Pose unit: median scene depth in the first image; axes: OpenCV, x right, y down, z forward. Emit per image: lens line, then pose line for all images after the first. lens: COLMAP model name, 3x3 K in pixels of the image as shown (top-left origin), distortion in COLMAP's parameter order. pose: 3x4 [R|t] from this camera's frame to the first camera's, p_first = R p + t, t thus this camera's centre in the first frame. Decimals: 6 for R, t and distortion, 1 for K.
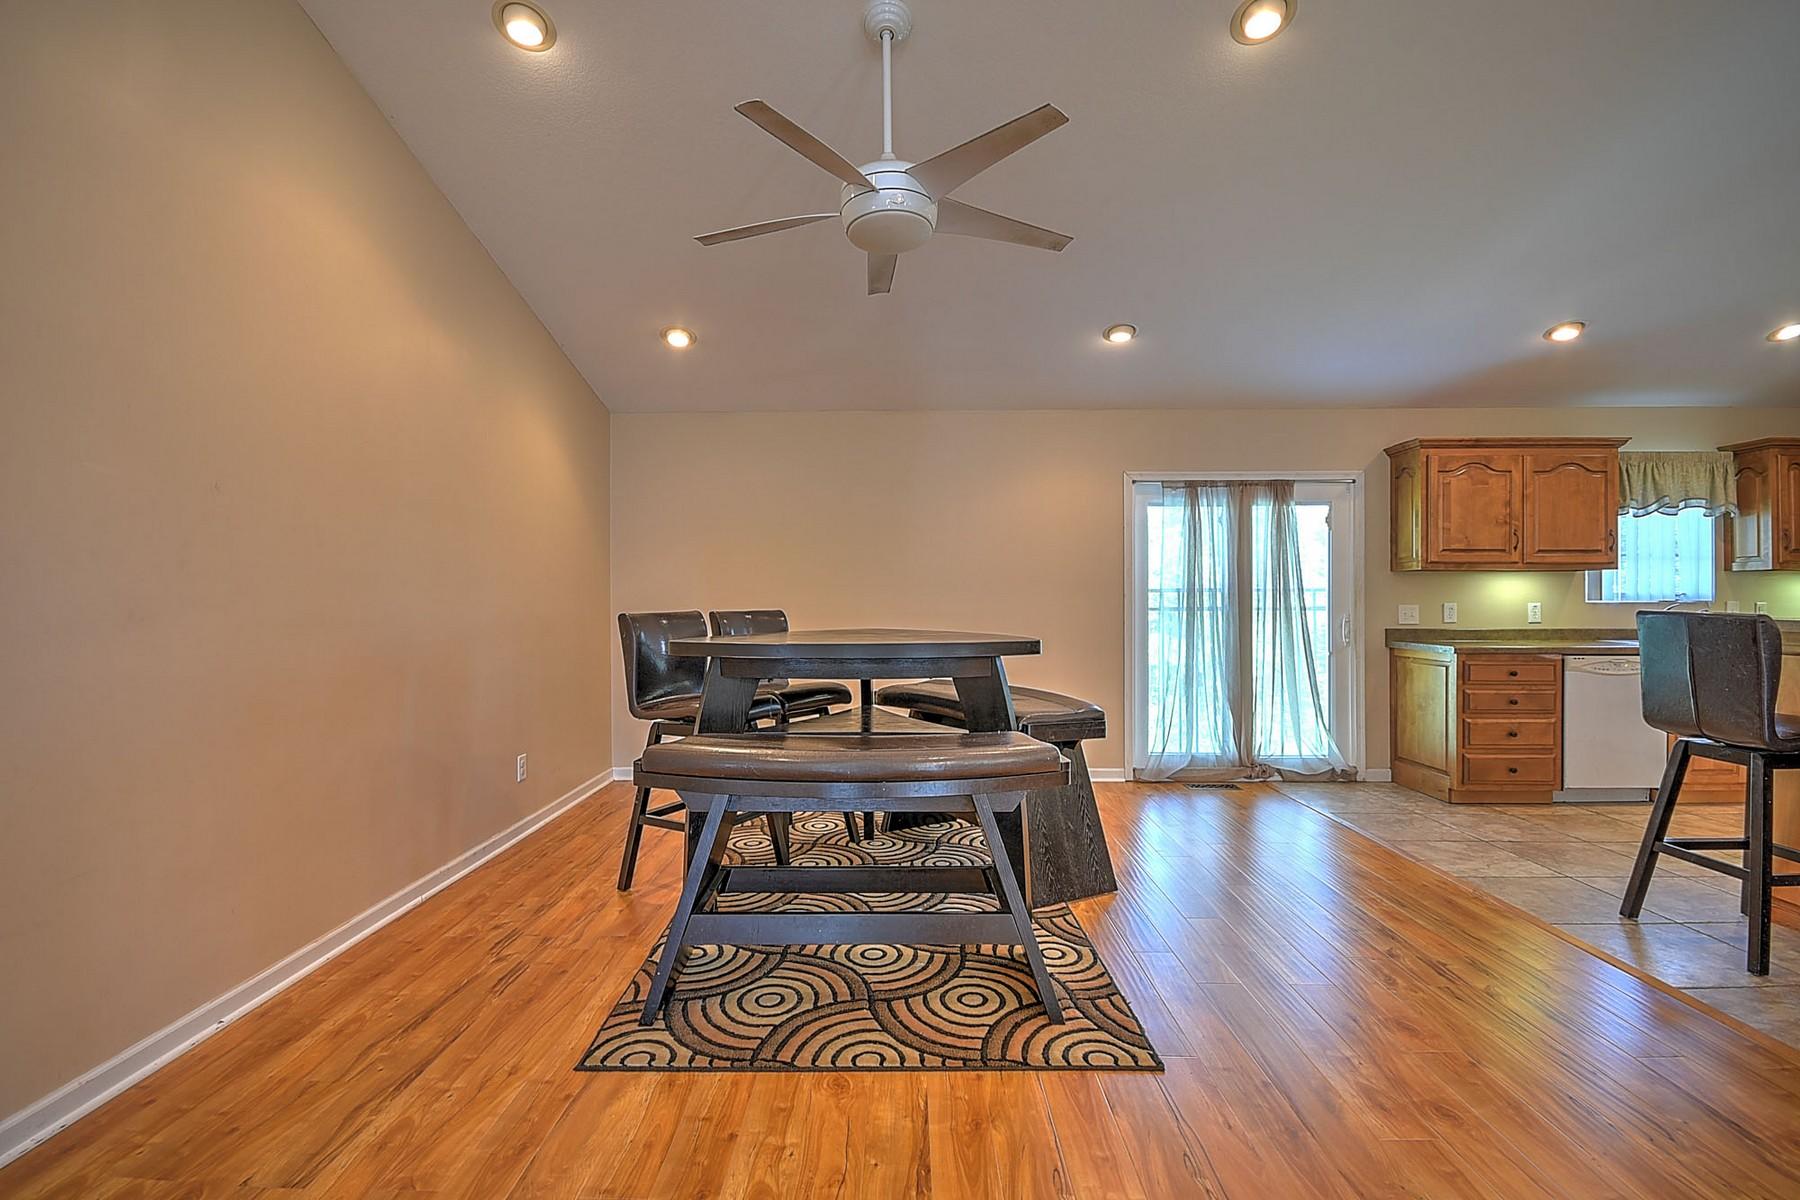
lens RADIAL K [[784.3, 0, 894.4], [0, 784.3, 601.5], [0, 0, 1]] dist [-0.004970, -0.004675]
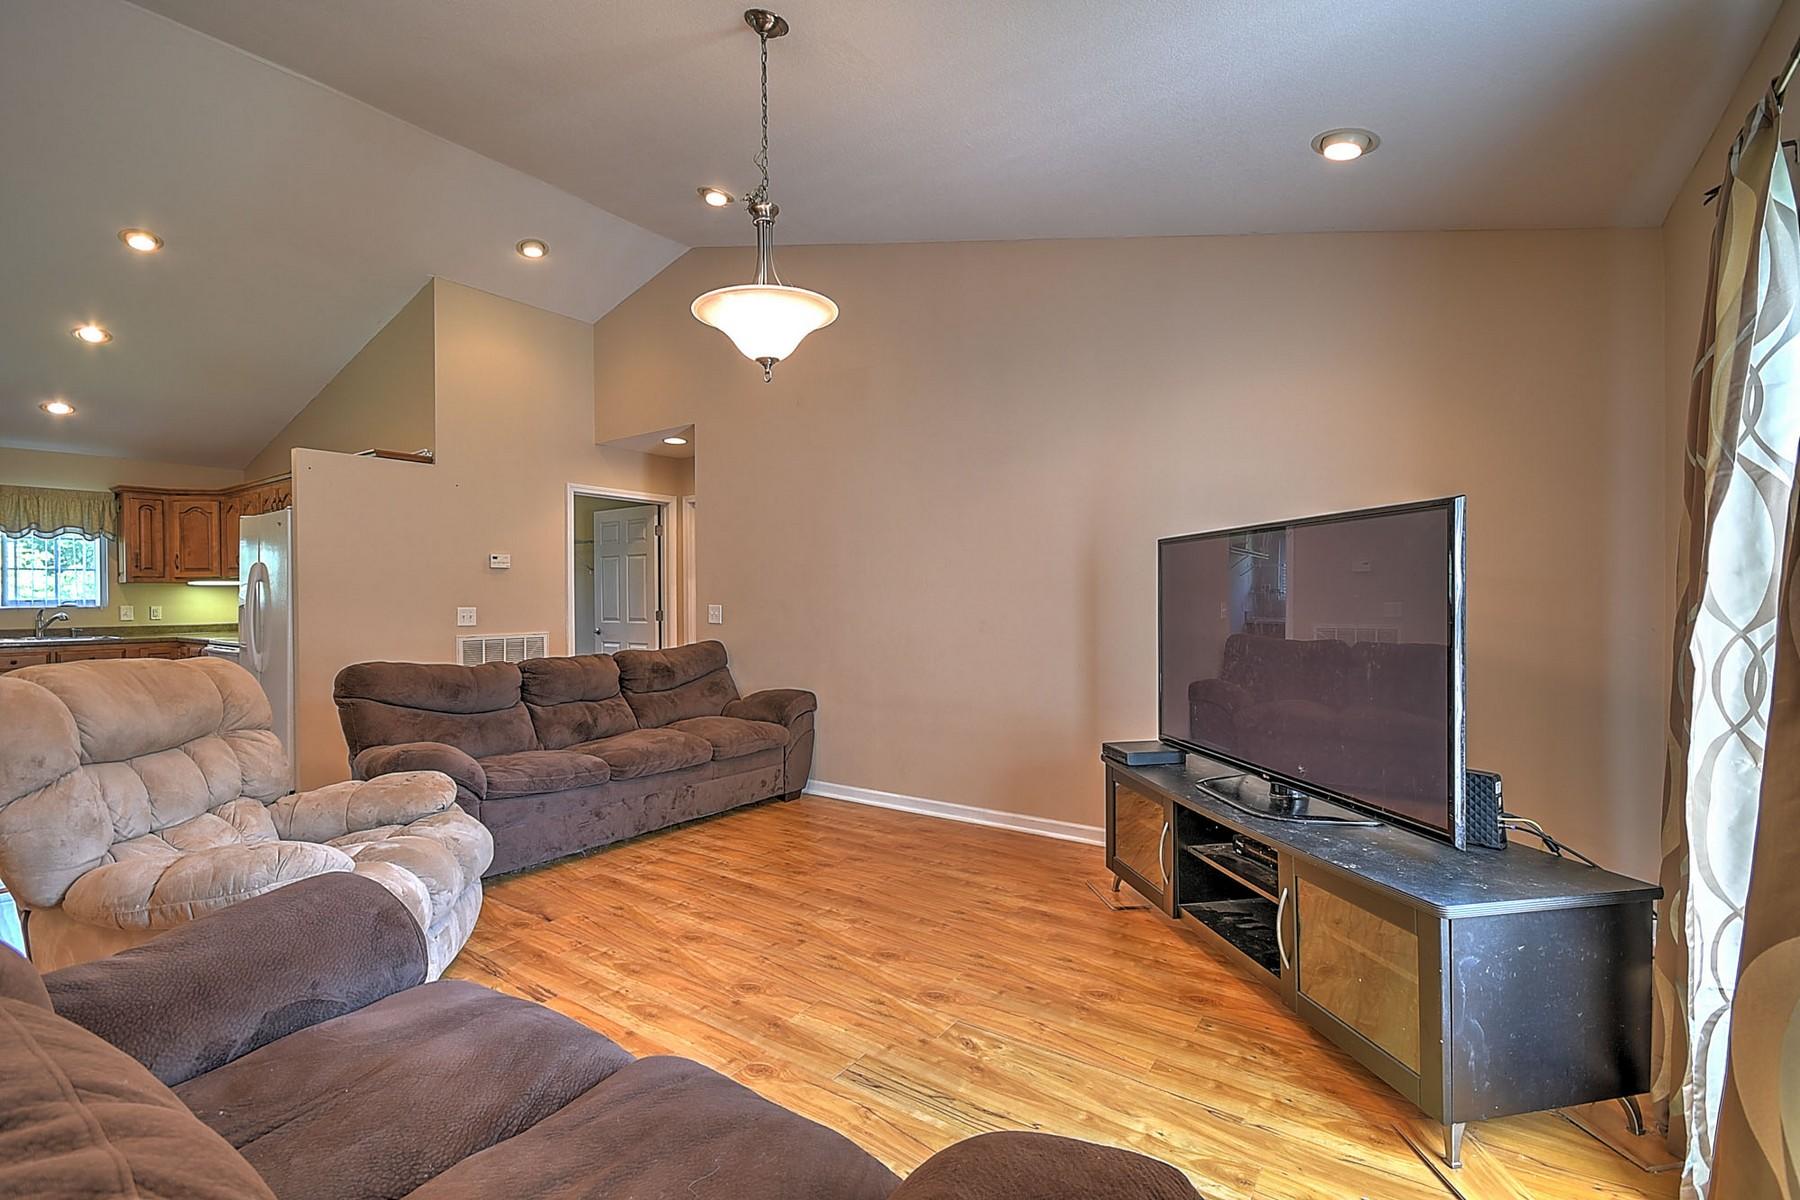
lens RADIAL K [[784.3, 0, 898.7], [0, 784.3, 600.2], [0, 0, 1]] dist [-0.004970, -0.004675]
pose [[0.559376, -0.008367, 0.828872, 0.724793], [0.008860, 0.999952, 0.004114, -0.003210], [-0.828867, 0.005042, 0.559423, -0.853639]]
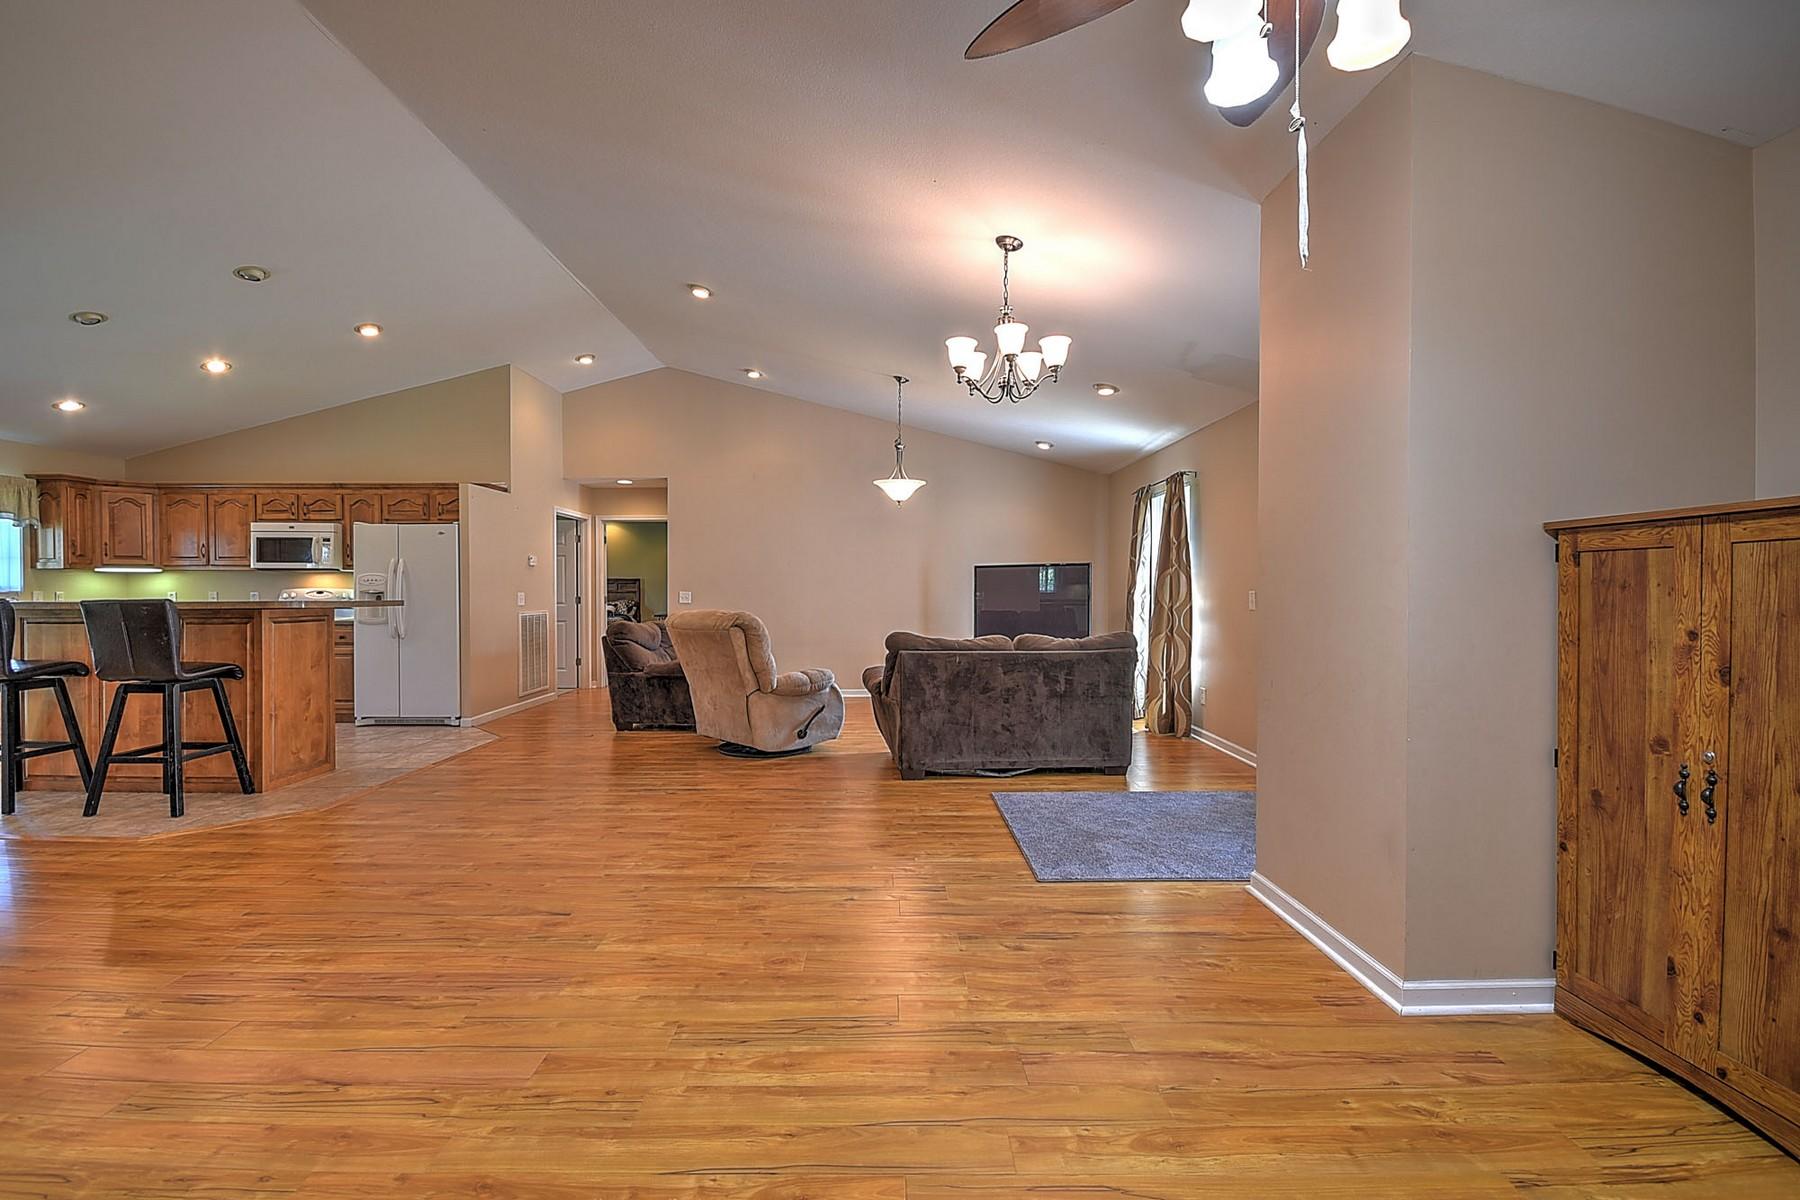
lens RADIAL K [[784.3, 0, 891.3], [0, 784.3, 601.5], [0, 0, 1]] dist [-0.004970, -0.004675]
pose [[-0.028842, -0.015842, 0.999458, -0.306598], [0.002086, 0.999871, 0.015909, 0.000096], [-0.999582, 0.002543, -0.028805, -0.445017]]
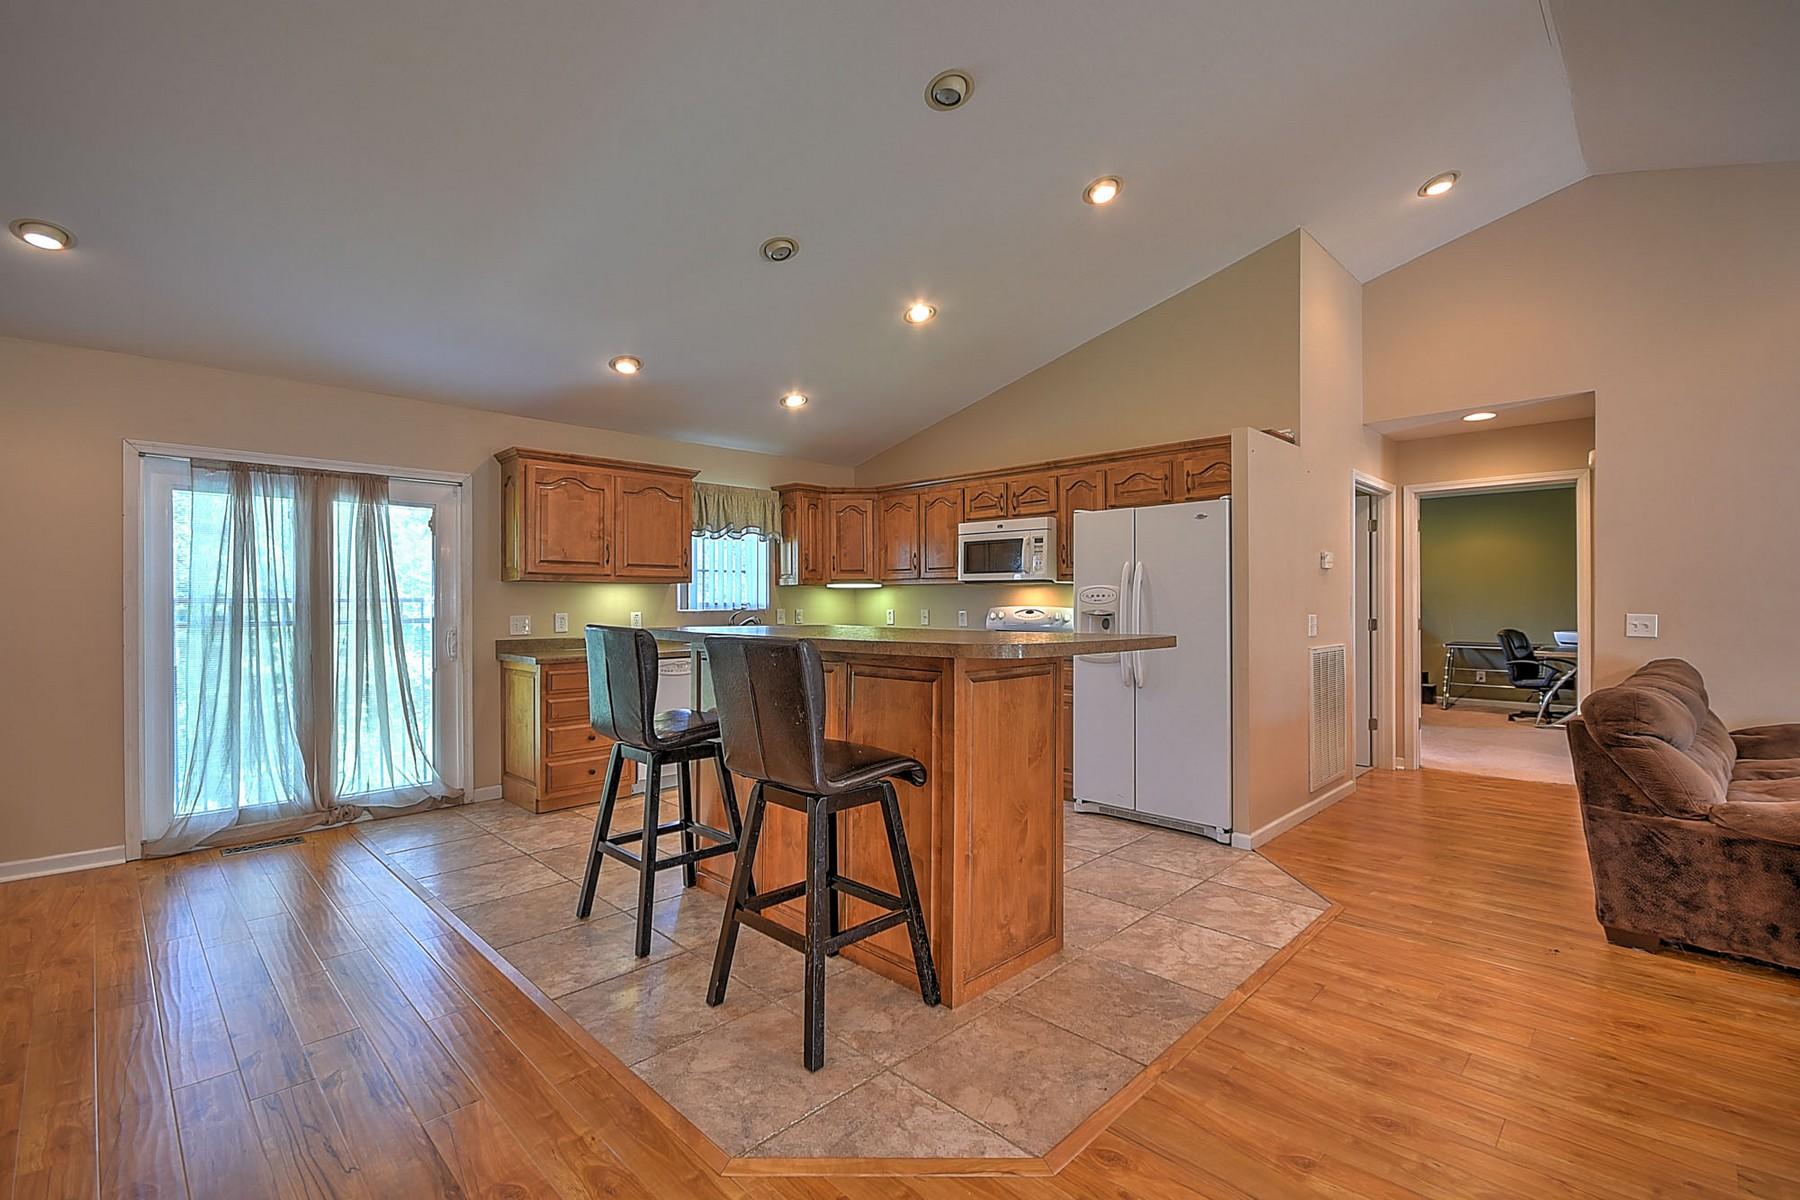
lens RADIAL K [[784.3, 0, 895.3], [0, 784.3, 604.1], [0, 0, 1]] dist [-0.004970, -0.004675]
pose [[0.686646, -0.005002, 0.726975, 0.273771], [0.004228, 0.999987, 0.002887, -0.011315], [-0.726980, 0.001091, 0.686658, -0.023555]]
